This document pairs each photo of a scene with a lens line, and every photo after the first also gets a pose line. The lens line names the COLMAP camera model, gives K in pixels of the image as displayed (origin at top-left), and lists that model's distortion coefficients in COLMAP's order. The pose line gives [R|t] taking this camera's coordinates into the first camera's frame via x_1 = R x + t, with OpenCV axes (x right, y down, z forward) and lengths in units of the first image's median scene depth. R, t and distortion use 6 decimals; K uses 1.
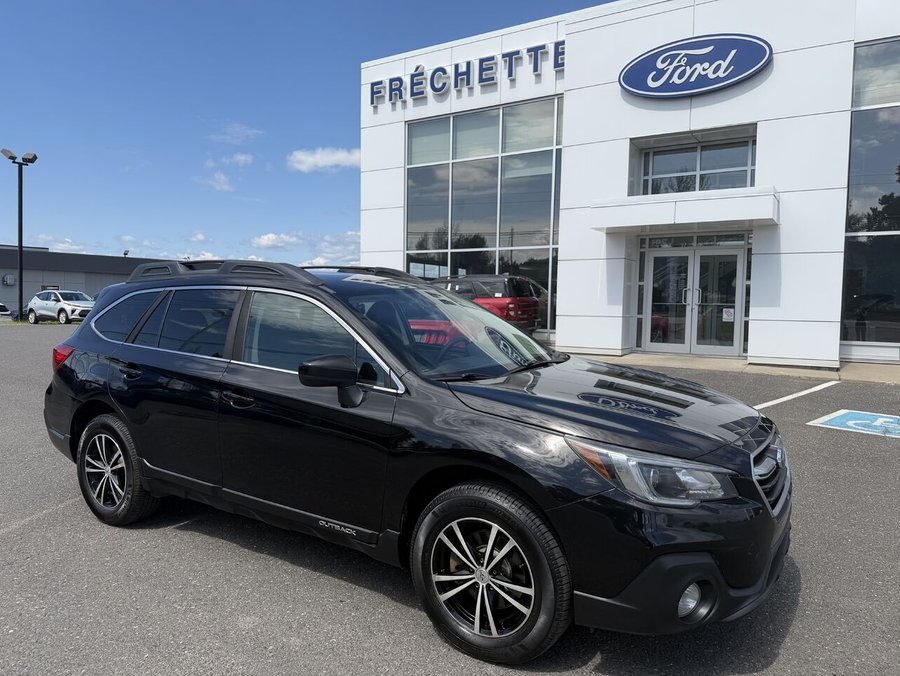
lens RADIAL K [[635.8, 0, 455.4], [0, 635.8, 334.1], [0, 0, 1]] dist [0.044999, -0.056000]
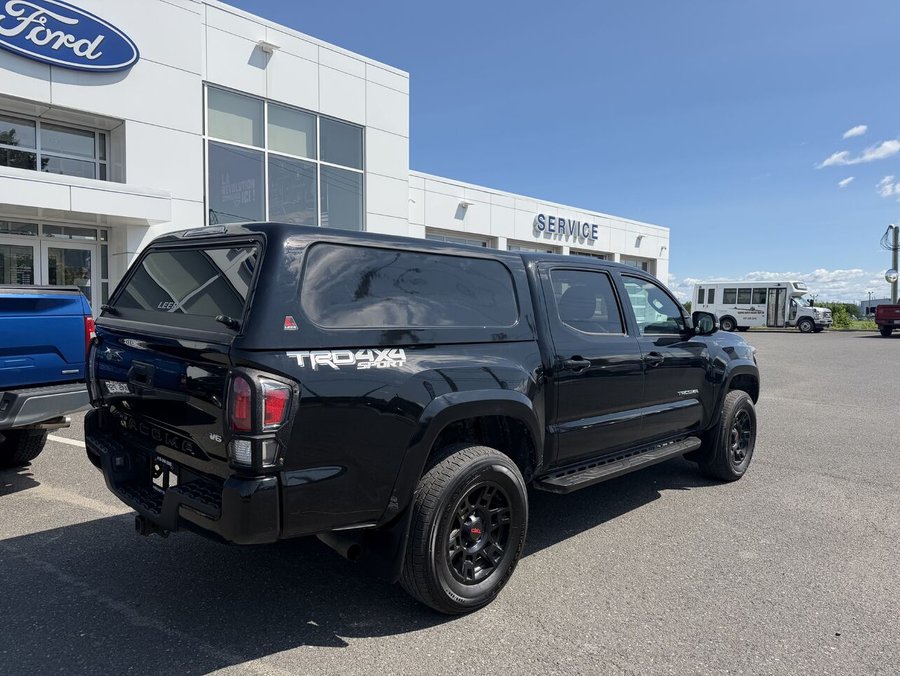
lens RADIAL K [[635.8, 0, 454.5], [0, 635.8, 340.3], [0, 0, 1]] dist [0.044999, -0.056000]
pose [[0.175609, -0.059350, 0.982669, -0.419865], [0.036993, 0.997874, 0.053657, -0.024144], [-0.983765, 0.026930, 0.177431, 0.321400]]
